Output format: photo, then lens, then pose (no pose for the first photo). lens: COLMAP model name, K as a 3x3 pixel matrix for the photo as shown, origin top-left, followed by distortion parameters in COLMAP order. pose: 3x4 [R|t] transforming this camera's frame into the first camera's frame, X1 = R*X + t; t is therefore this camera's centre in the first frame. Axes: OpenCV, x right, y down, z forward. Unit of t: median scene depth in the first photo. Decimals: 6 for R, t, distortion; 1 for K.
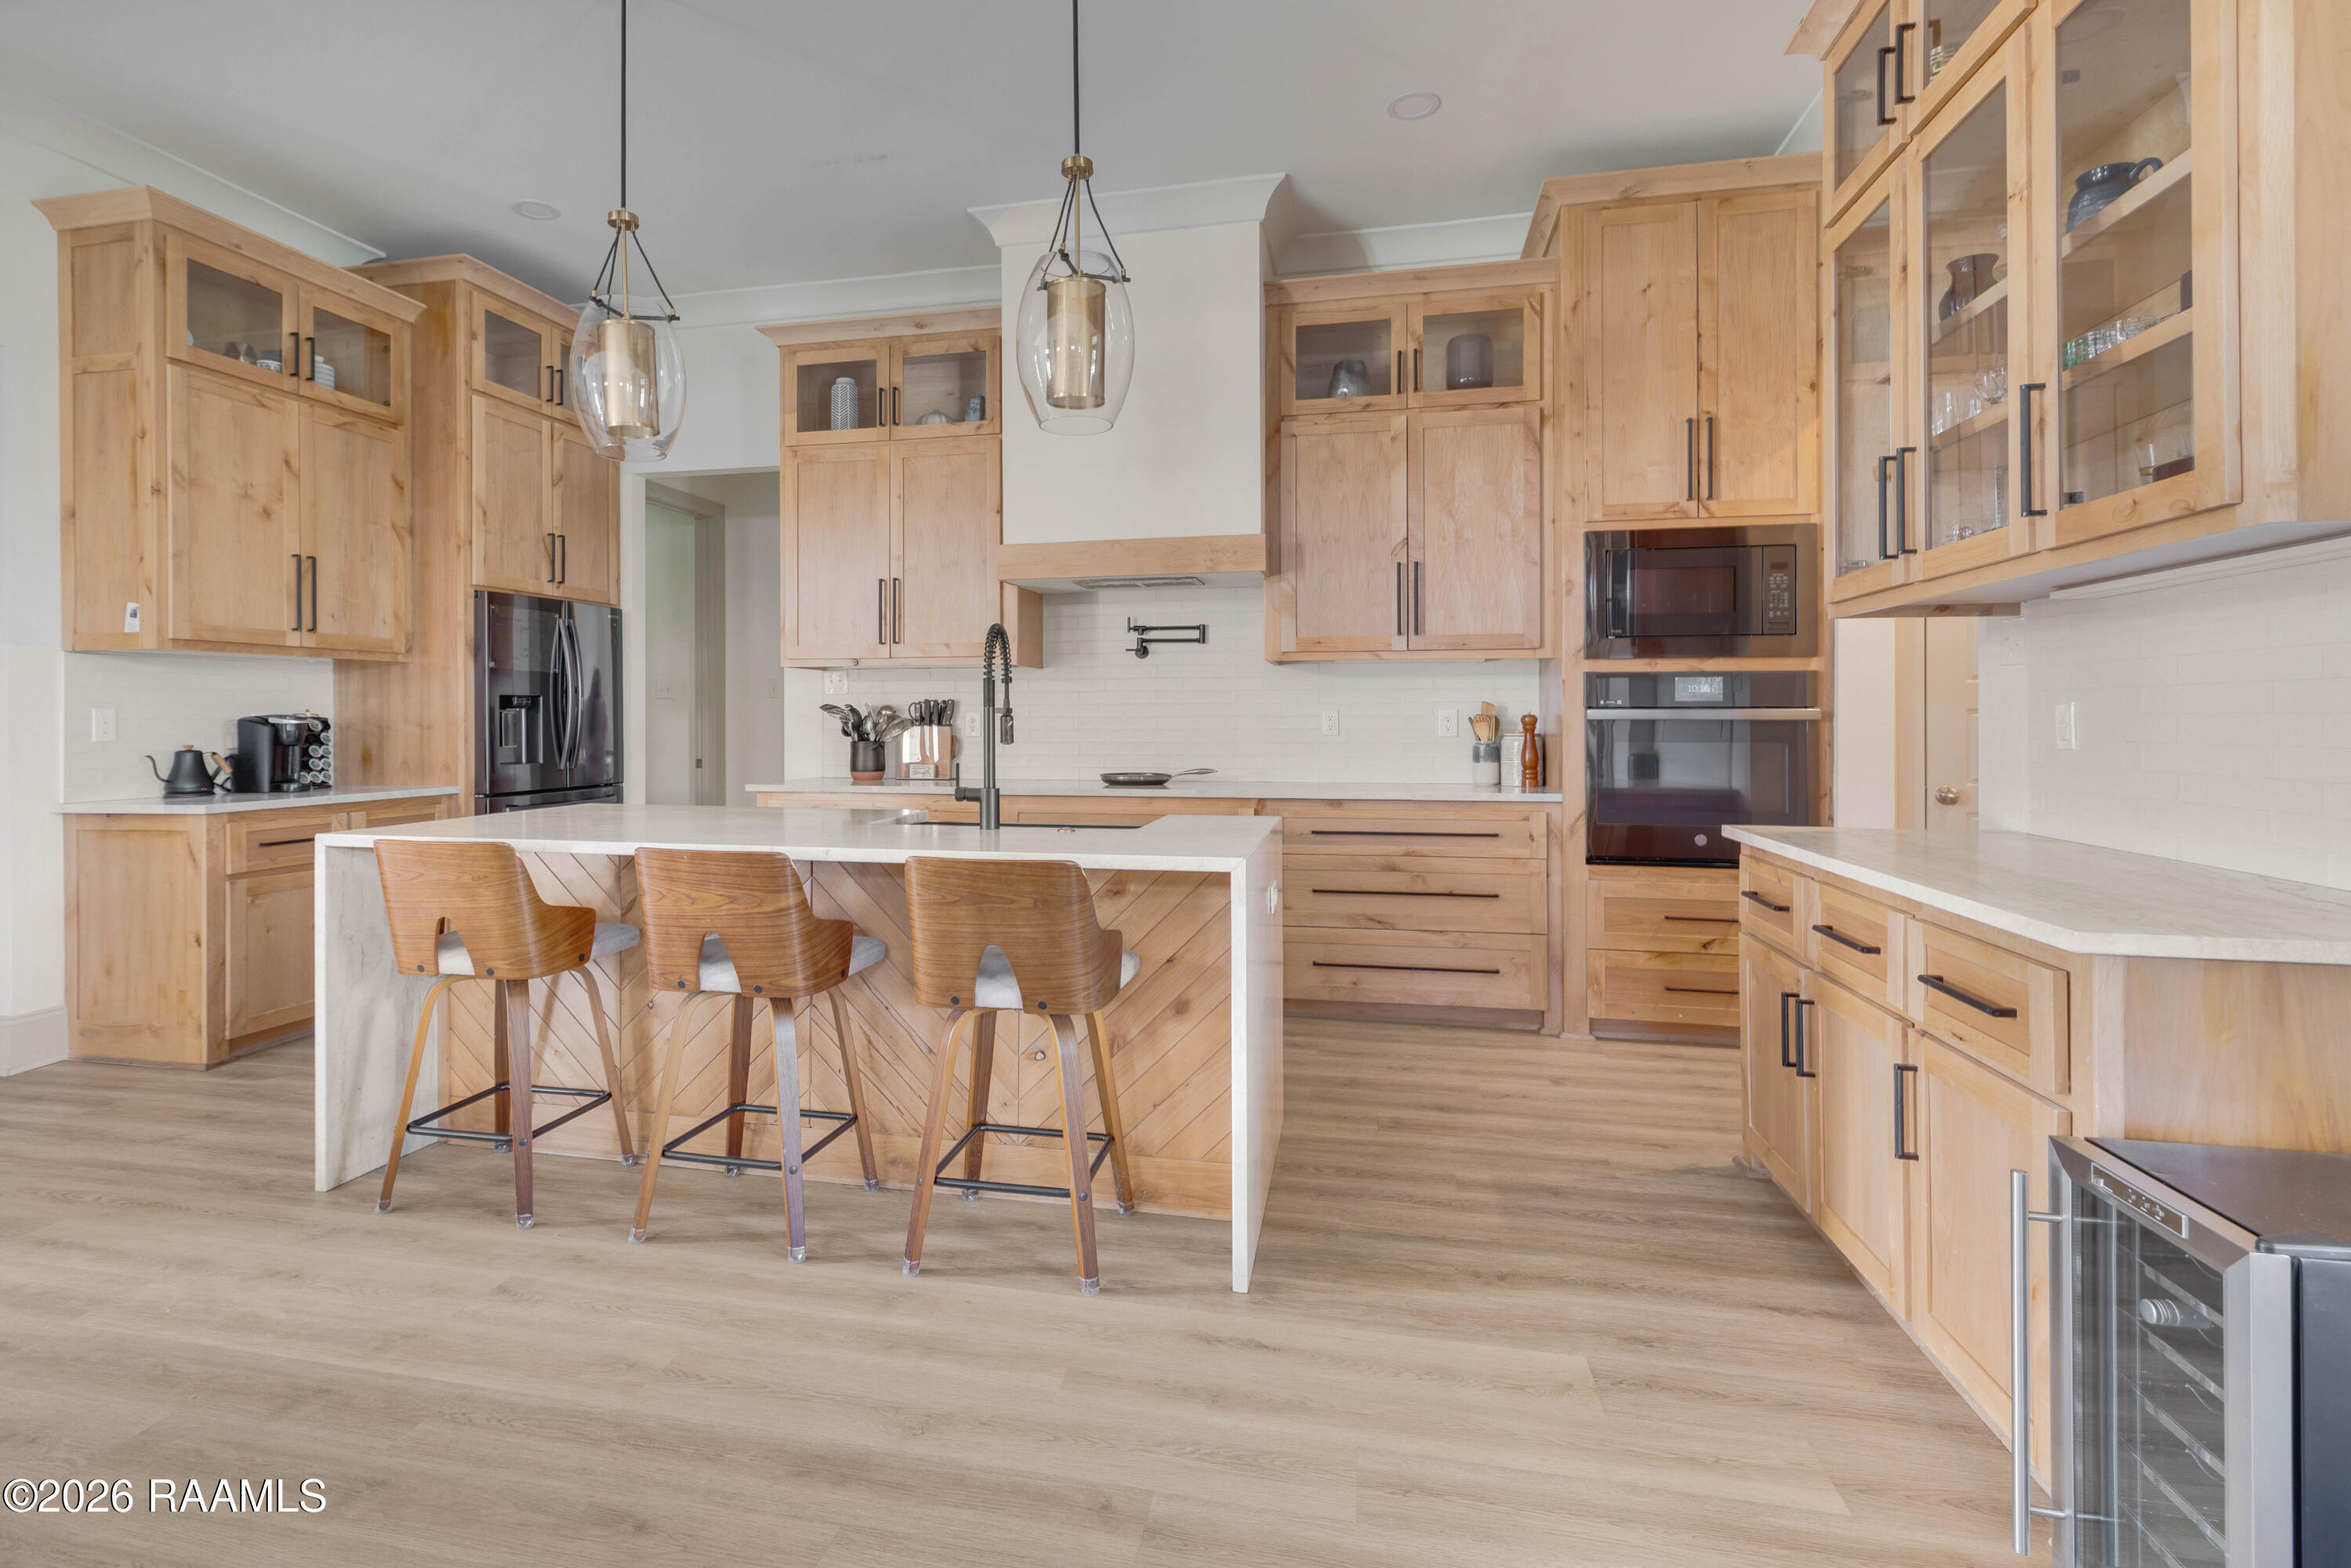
lens RADIAL K [[1151.0, 0, 1082.8], [0, 1151.0, 717.0], [0, 0, 1]] dist [0.003410, 0.000486]
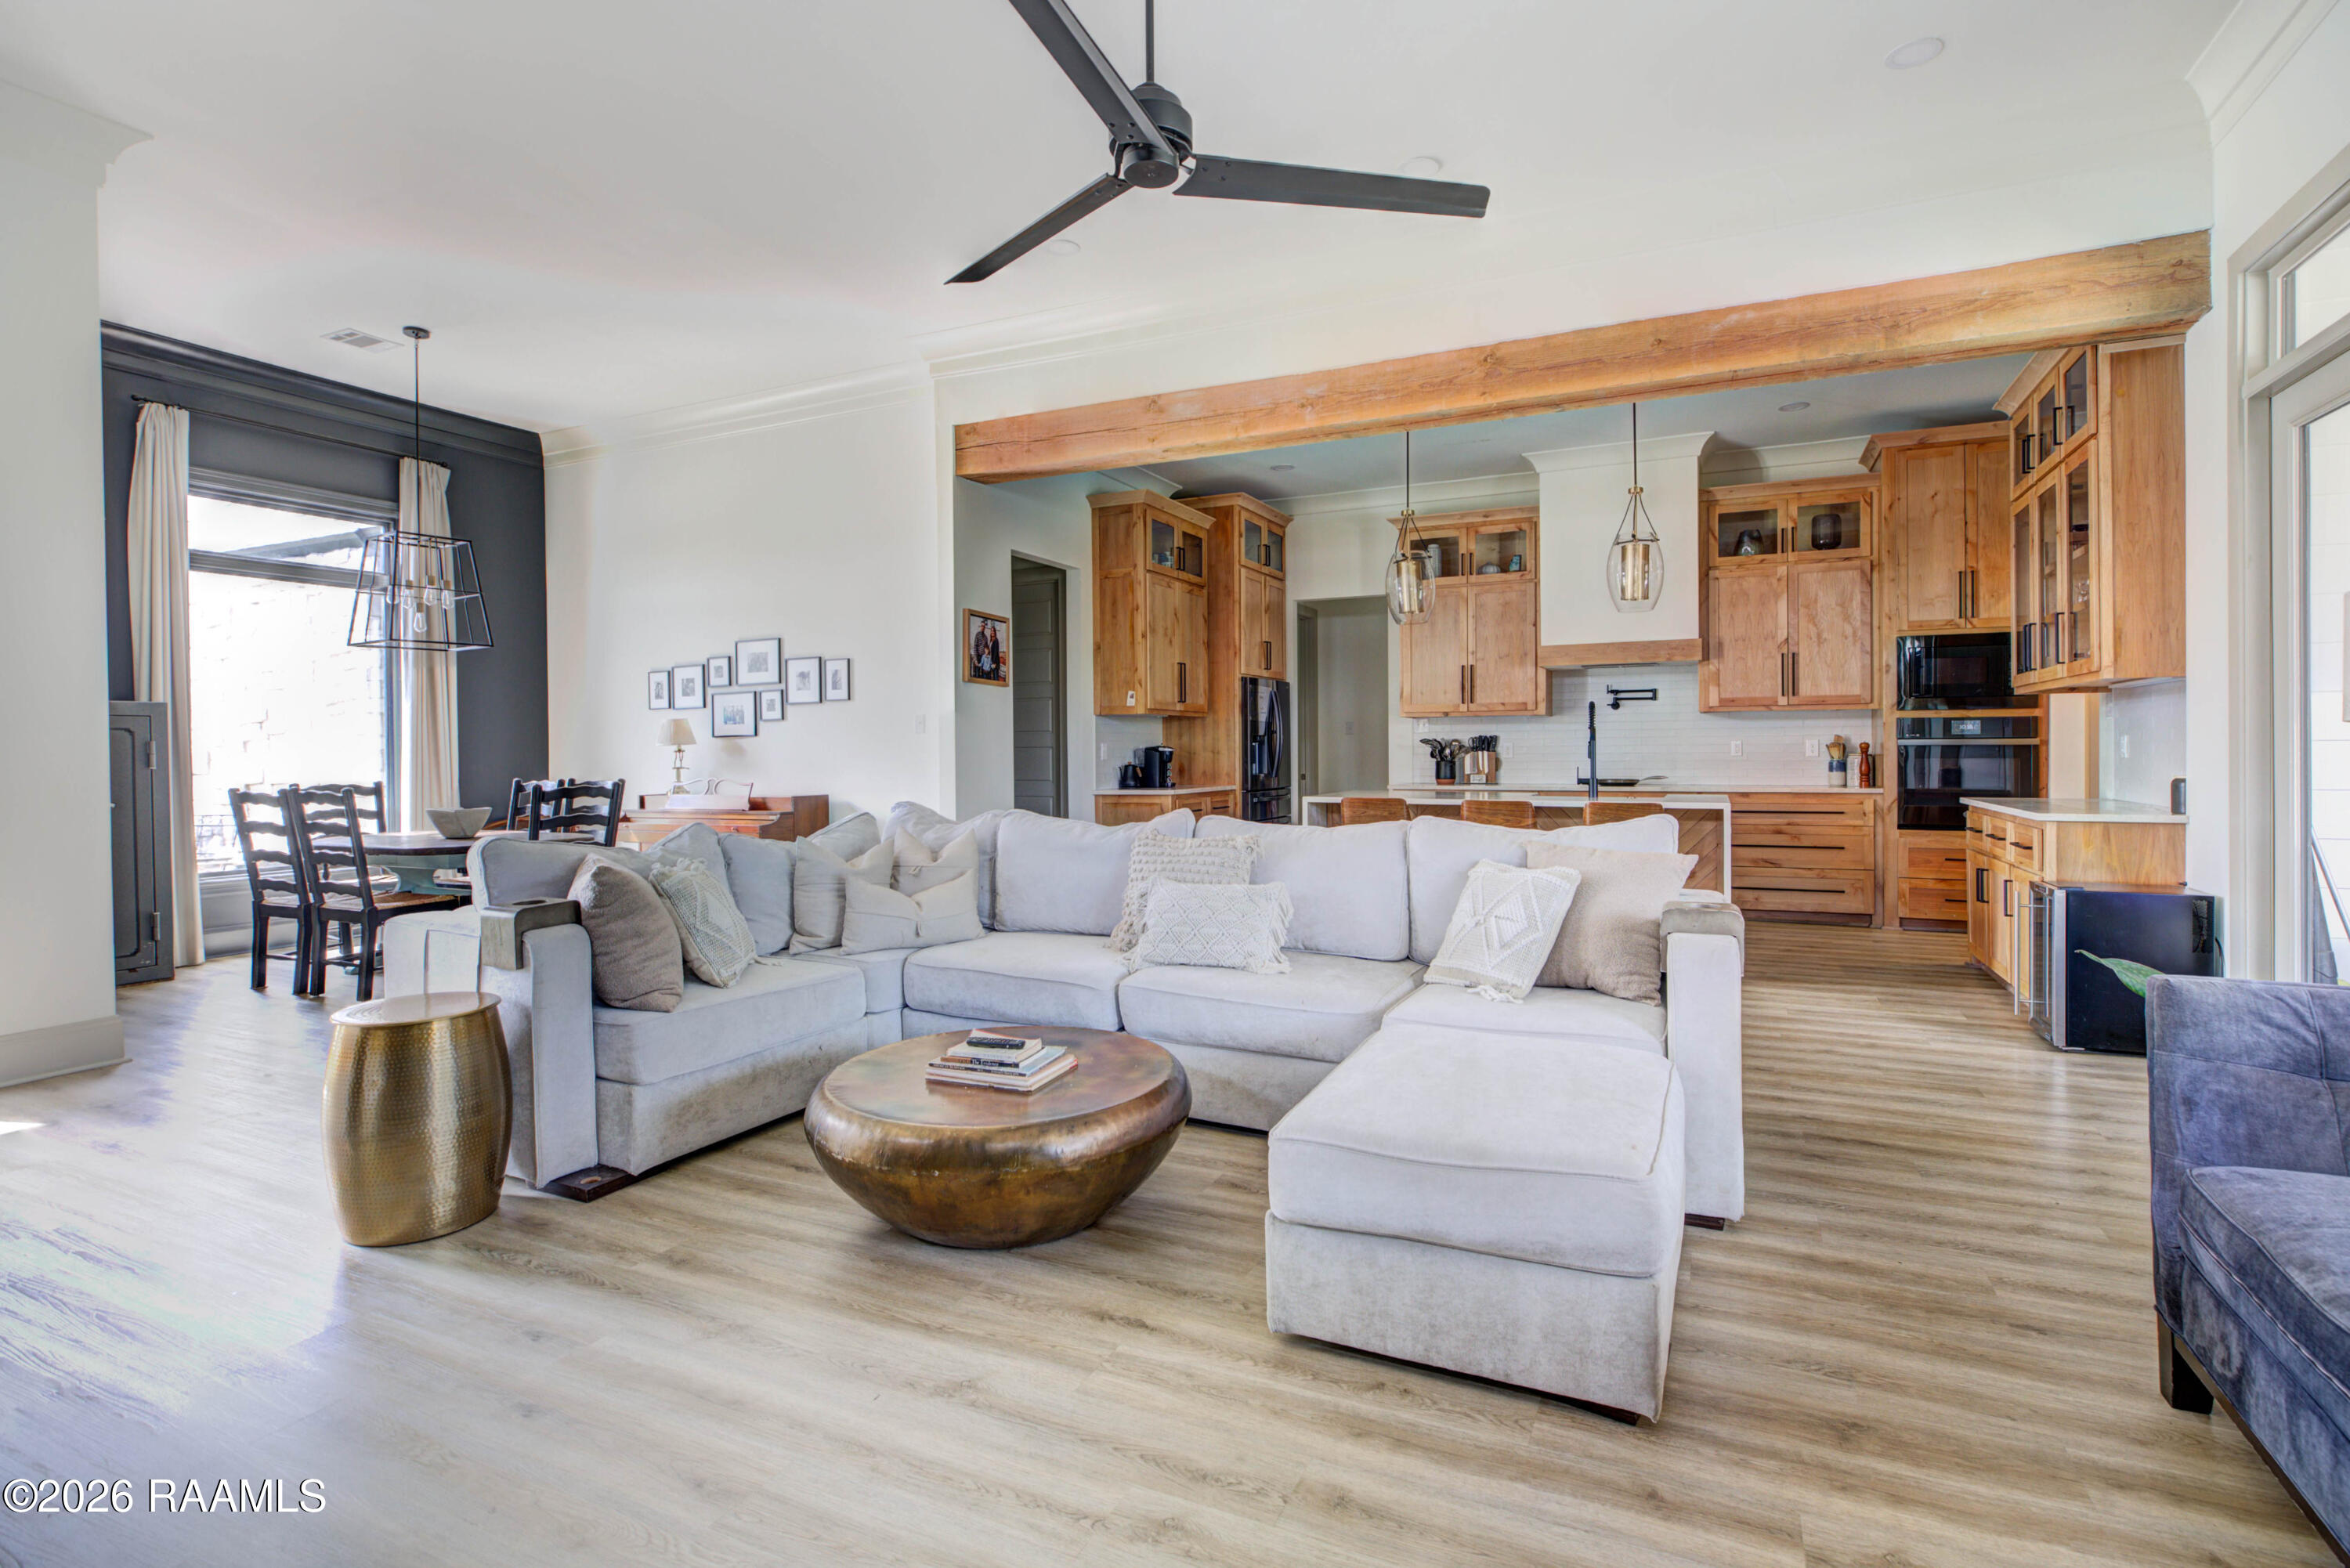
lens RADIAL K [[1138.1, 0, 1272.5], [0, 1138.1, 759.0], [0, 0, 1]] dist [-0.000744, -0.000118]
pose [[0.991814, -0.004021, -0.127628, -0.262262], [0.005272, 0.999941, 0.009470, 0.001566], [0.127582, -0.010065, 0.991777, -0.774331]]
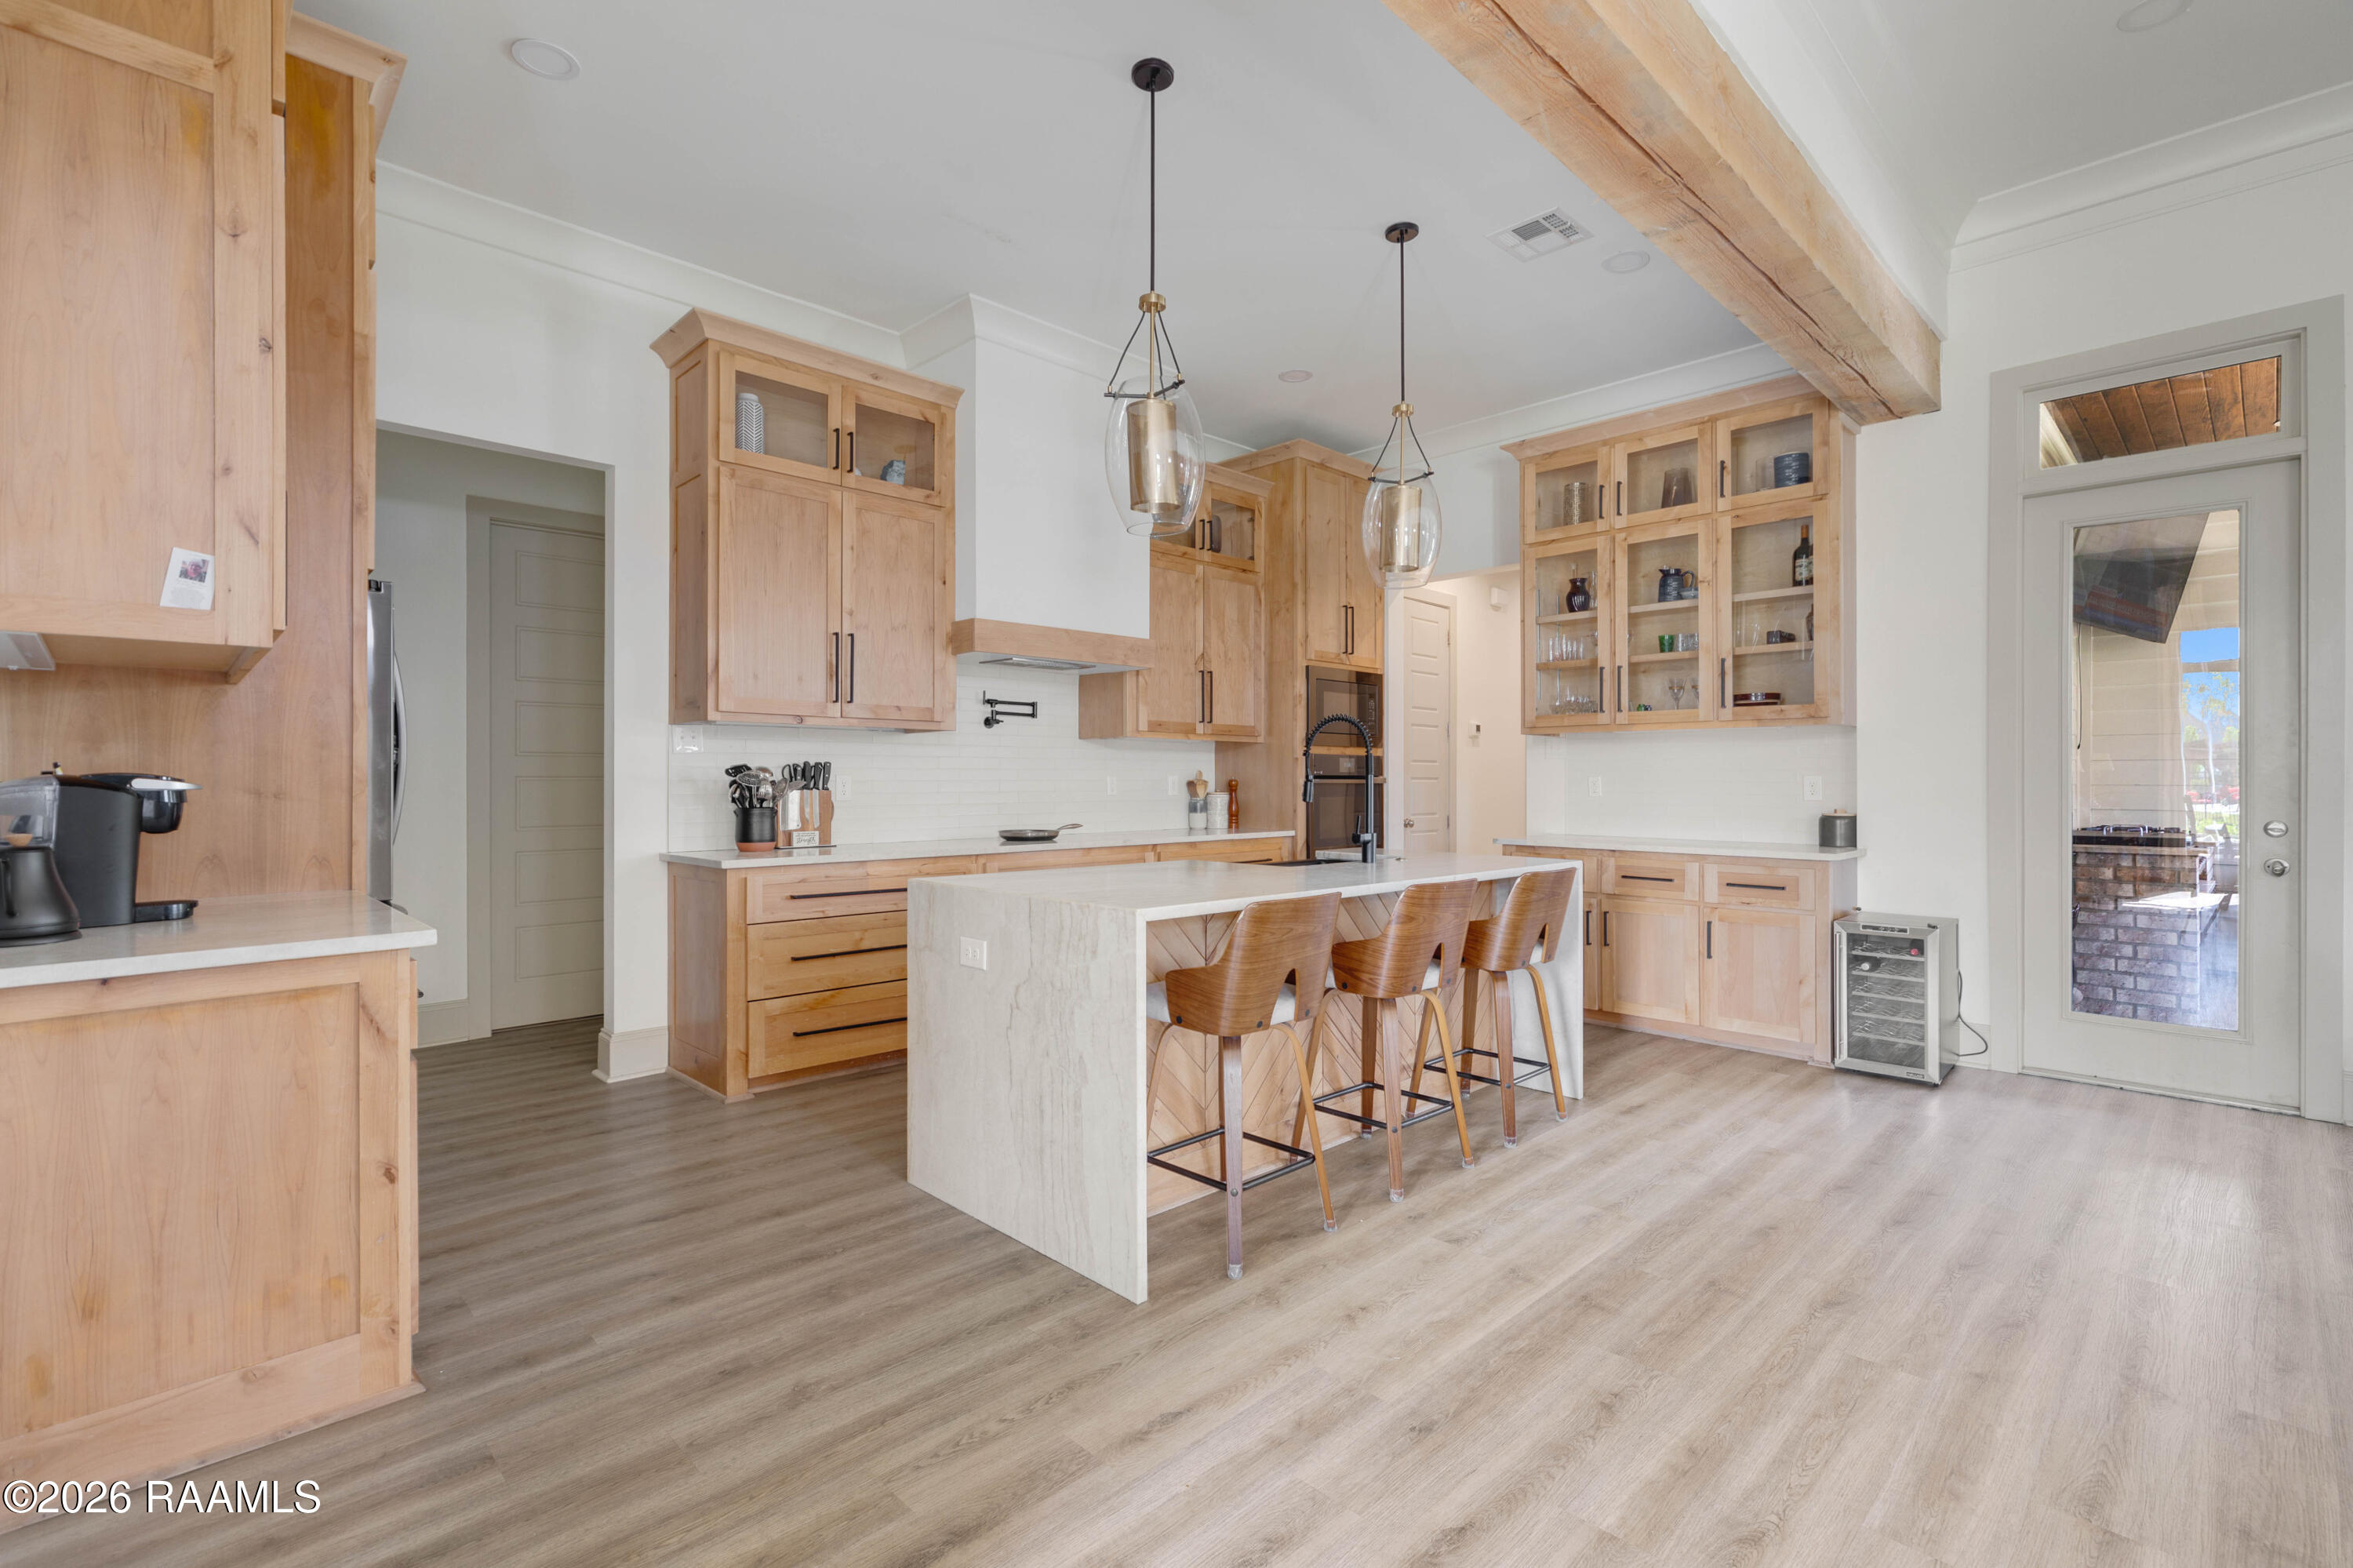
lens RADIAL K [[1041.5, 0, 1246.7], [0, 1041.5, 777.7], [0, 0, 1]] dist [0.003076, 0.000299]
pose [[0.526083, 0.004887, 0.850419, -0.787840], [-0.002612, 0.999988, -0.004131, 0.000603], [-0.850429, -0.000048, 0.526090, 0.297636]]
